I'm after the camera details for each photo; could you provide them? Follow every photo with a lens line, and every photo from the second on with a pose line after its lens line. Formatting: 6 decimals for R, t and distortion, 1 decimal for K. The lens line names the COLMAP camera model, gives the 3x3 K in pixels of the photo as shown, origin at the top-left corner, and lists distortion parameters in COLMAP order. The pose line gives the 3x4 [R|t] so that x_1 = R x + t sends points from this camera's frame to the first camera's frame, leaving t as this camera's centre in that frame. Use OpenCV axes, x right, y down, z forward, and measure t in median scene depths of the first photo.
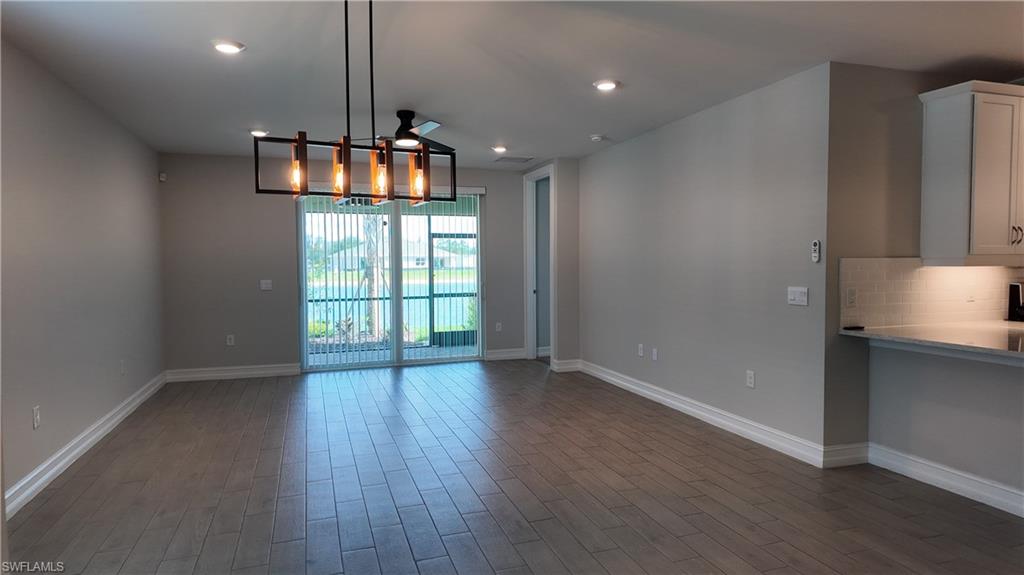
lens RADIAL K [[613.7, 0, 516.2], [0, 613.7, 285.0], [0, 0, 1]] dist [0.050500, -0.003543]
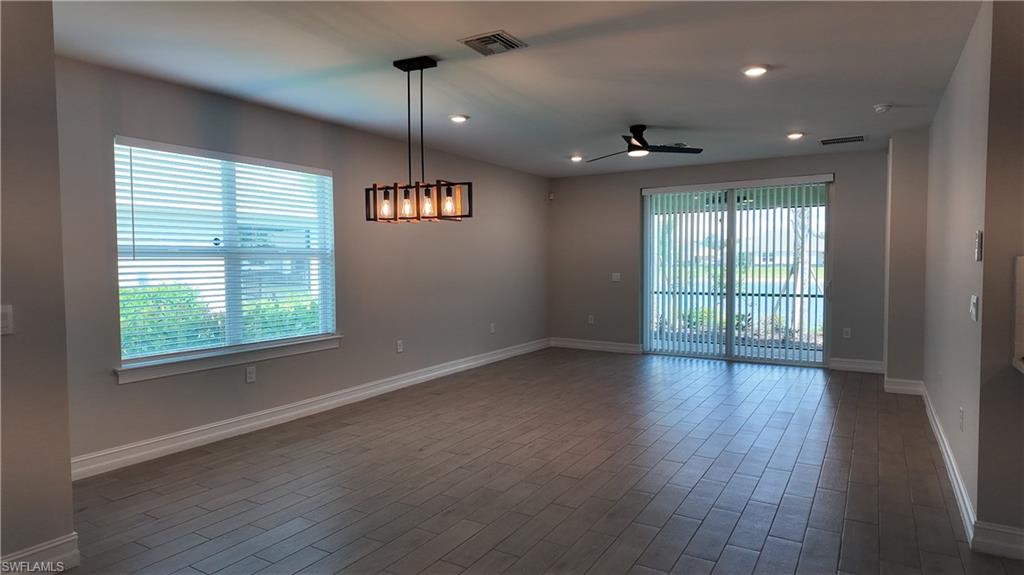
lens RADIAL K [[613.7, 0, 505.4], [0, 613.7, 286.4], [0, 0, 1]] dist [0.050500, -0.003543]
pose [[0.631486, 0.035775, -0.774562, 0.685289], [-0.025737, 0.999352, 0.025174, -0.012245], [0.774960, 0.004038, 0.631997, 0.117141]]
